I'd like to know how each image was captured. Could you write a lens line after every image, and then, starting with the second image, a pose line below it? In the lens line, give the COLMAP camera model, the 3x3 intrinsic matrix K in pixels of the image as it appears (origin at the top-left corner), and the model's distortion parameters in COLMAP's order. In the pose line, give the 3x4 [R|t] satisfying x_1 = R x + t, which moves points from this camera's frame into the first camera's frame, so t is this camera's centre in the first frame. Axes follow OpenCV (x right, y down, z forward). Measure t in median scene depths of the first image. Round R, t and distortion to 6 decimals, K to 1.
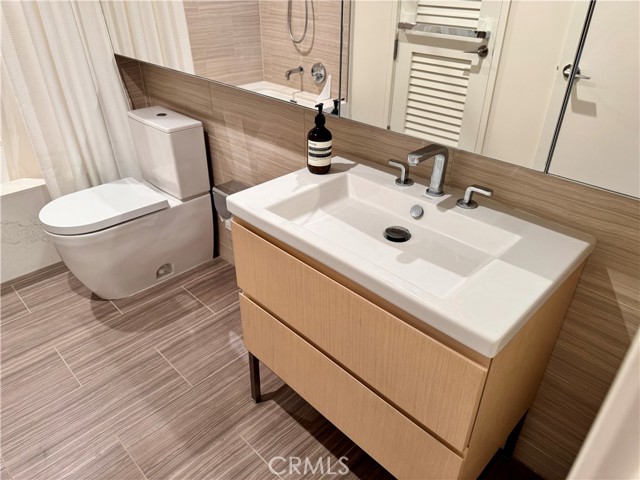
lens RADIAL K [[462.7, 0, 320.0], [0, 462.7, 240.0], [0, 0, 1]] dist [0.086258, -0.114469]
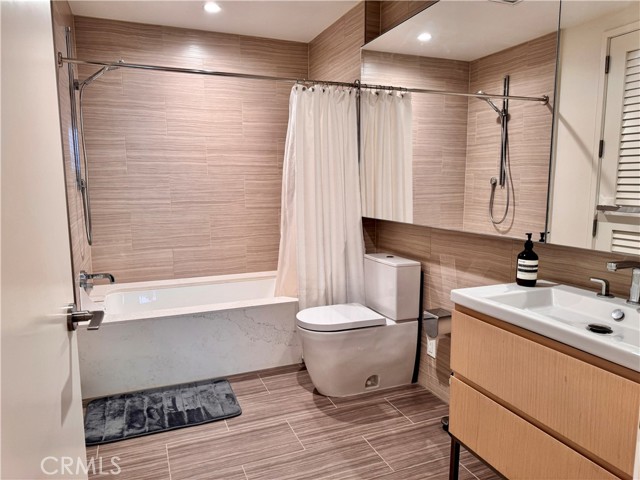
lens RADIAL K [[462.7, 0, 320.0], [0, 462.7, 240.0], [0, 0, 1]] dist [0.086258, -0.114469]
pose [[0.926290, 0.045312, -0.374077, -0.033299], [-0.190707, 0.912586, -0.361688, 0.206212], [0.324989, 0.406367, 0.853960, -0.209554]]
